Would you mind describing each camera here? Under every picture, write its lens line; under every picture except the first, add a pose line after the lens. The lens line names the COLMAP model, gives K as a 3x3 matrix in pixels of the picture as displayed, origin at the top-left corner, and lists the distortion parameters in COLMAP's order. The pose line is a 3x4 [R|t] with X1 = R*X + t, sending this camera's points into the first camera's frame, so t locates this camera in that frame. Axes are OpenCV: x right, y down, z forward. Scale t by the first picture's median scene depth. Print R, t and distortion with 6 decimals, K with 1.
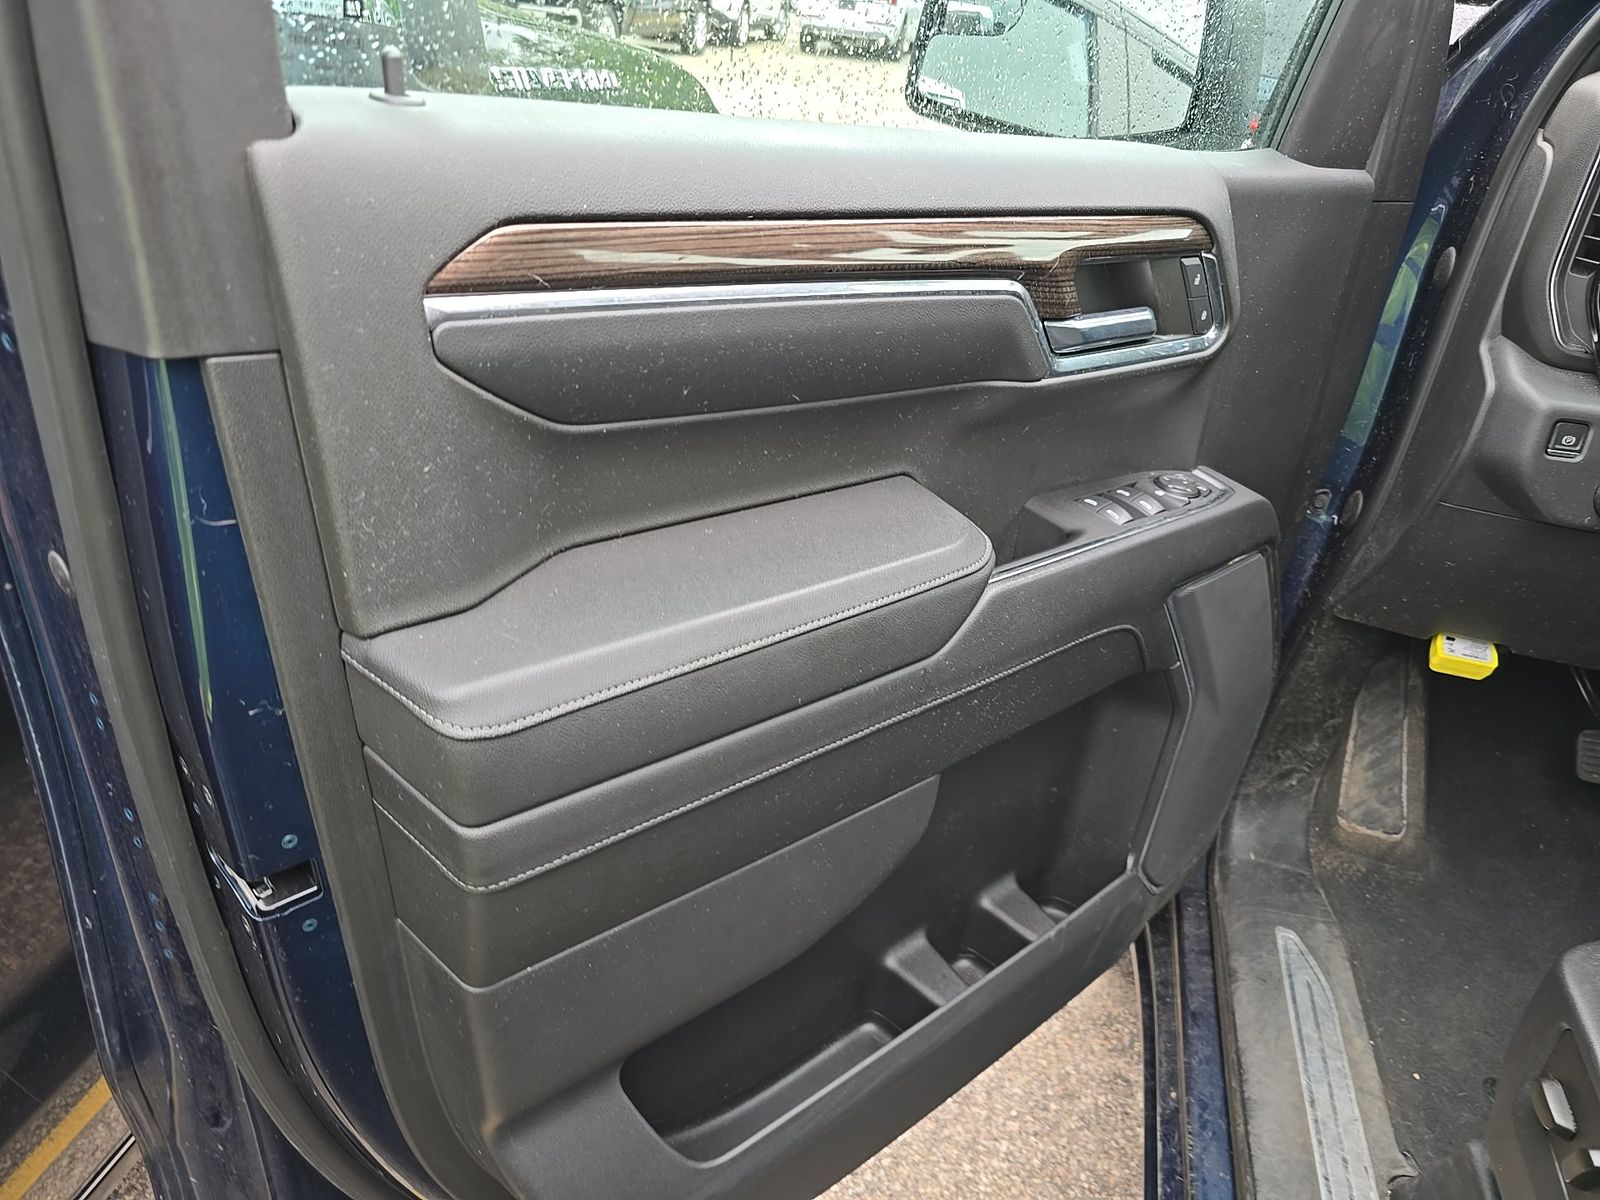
lens RADIAL K [[1094.8, 0, 802.2], [0, 1094.8, 602.3], [0, 0, 1]] dist [0.015895, -0.019362]
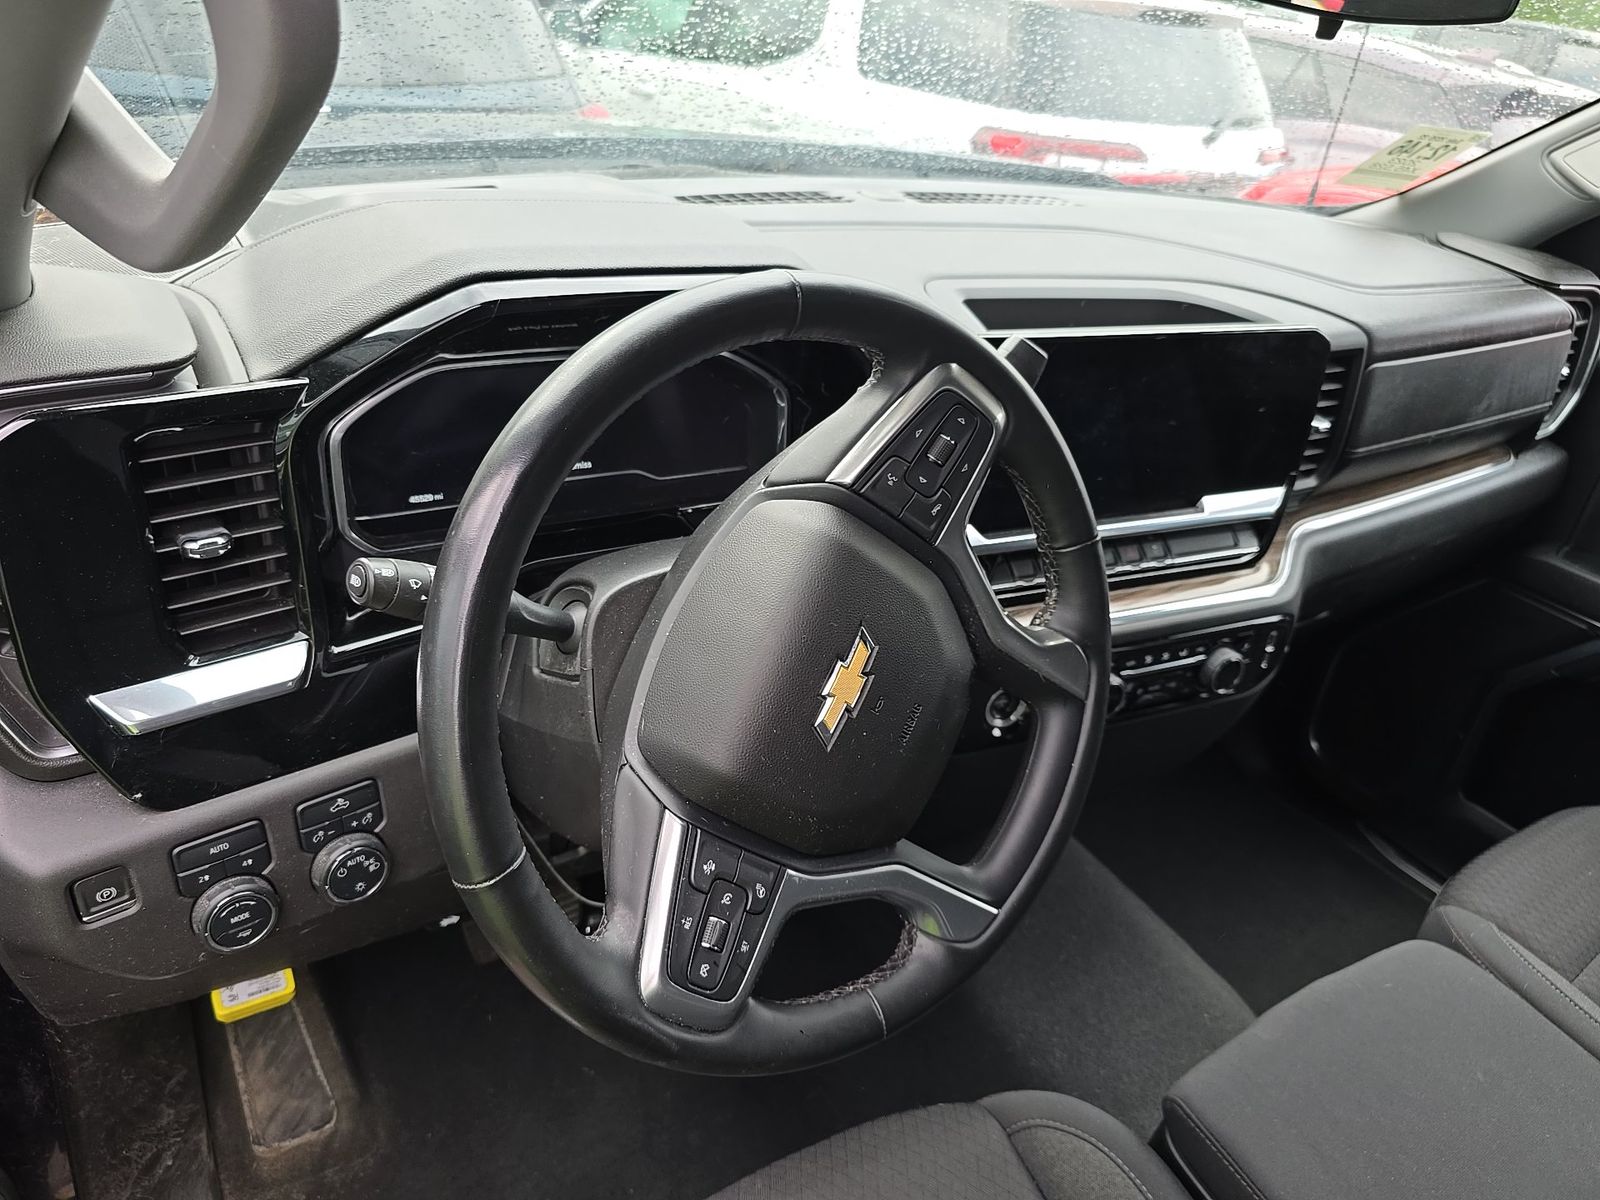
lens RADIAL K [[1094.8, 0, 797.5], [0, 1094.8, 595.4], [0, 0, 1]] dist [0.015895, -0.019362]
pose [[0.680205, -0.385355, 0.623557, 0.417242], [0.323266, 0.921175, 0.216648, -0.212440], [-0.657891, 0.054210, 0.751159, 0.135676]]
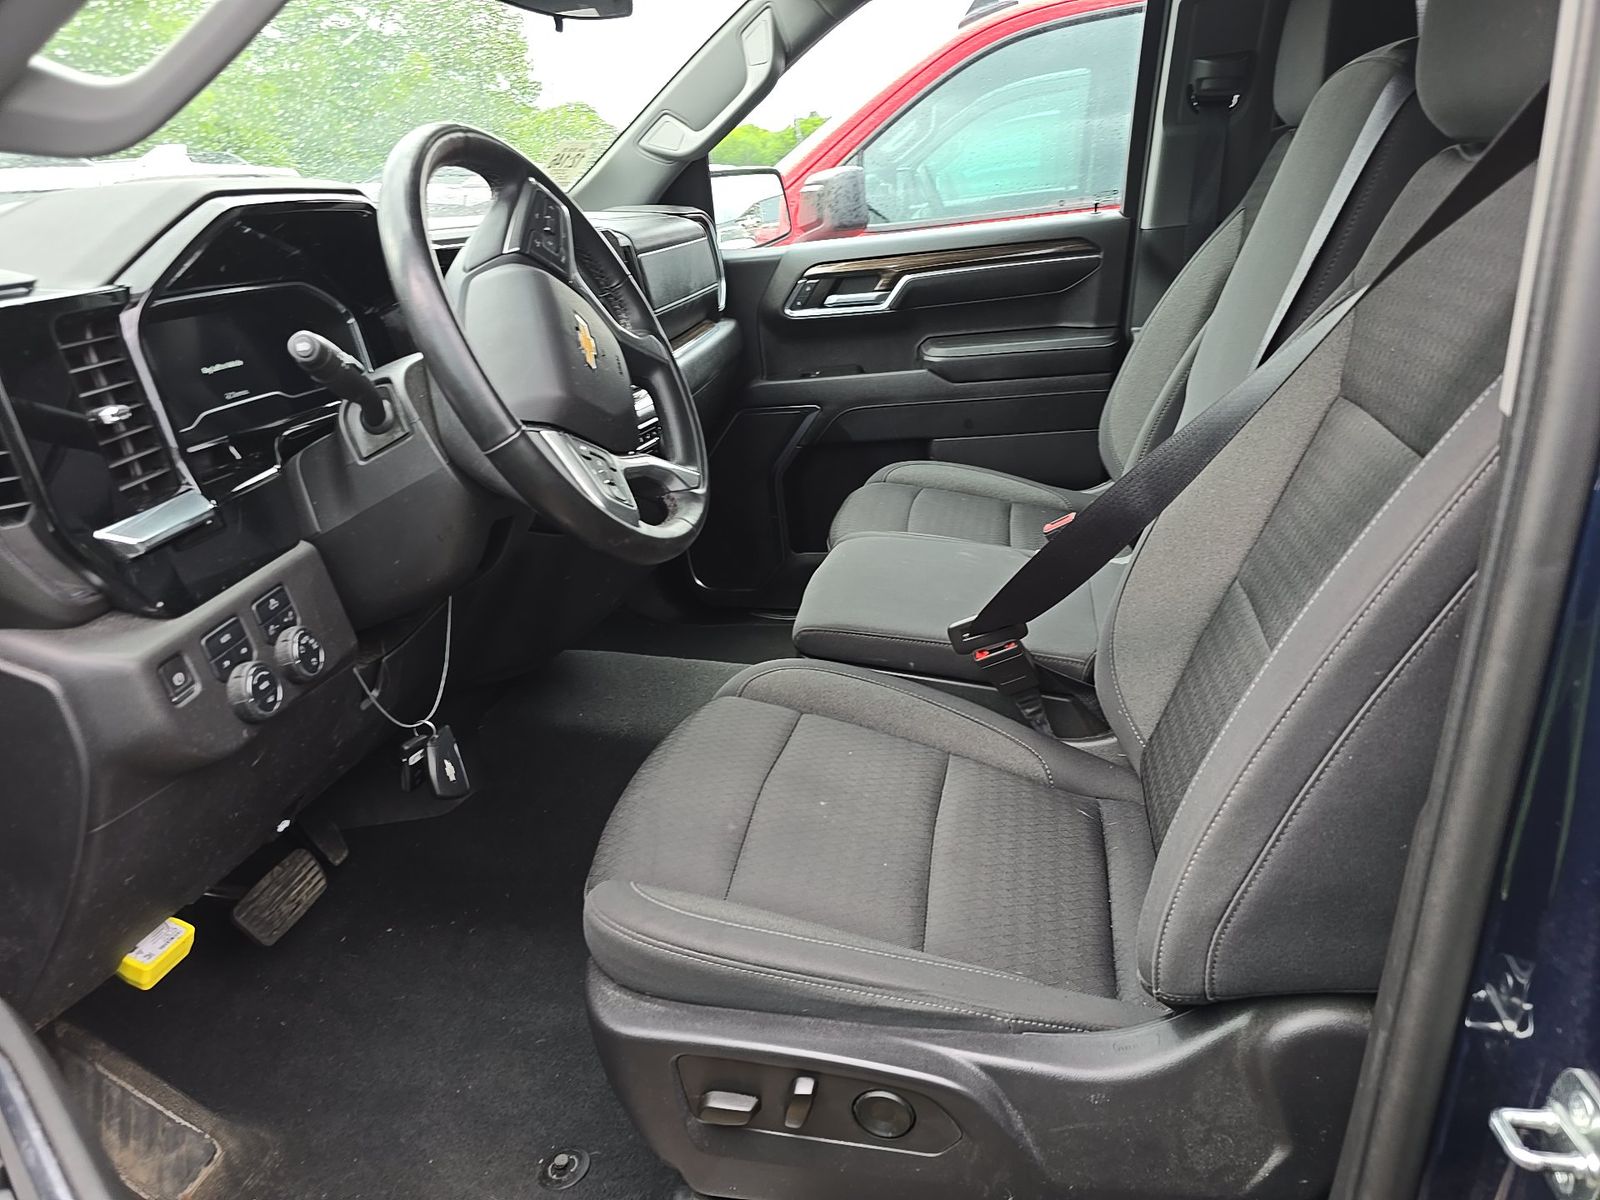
lens RADIAL K [[1094.8, 0, 798.8], [0, 1094.8, 611.4], [0, 0, 1]] dist [0.015895, -0.019362]
pose [[-0.079897, -0.442117, 0.893392, -0.042536], [0.548955, 0.728583, 0.409651, -0.175685], [-0.832024, 0.523162, 0.184491, 0.278255]]
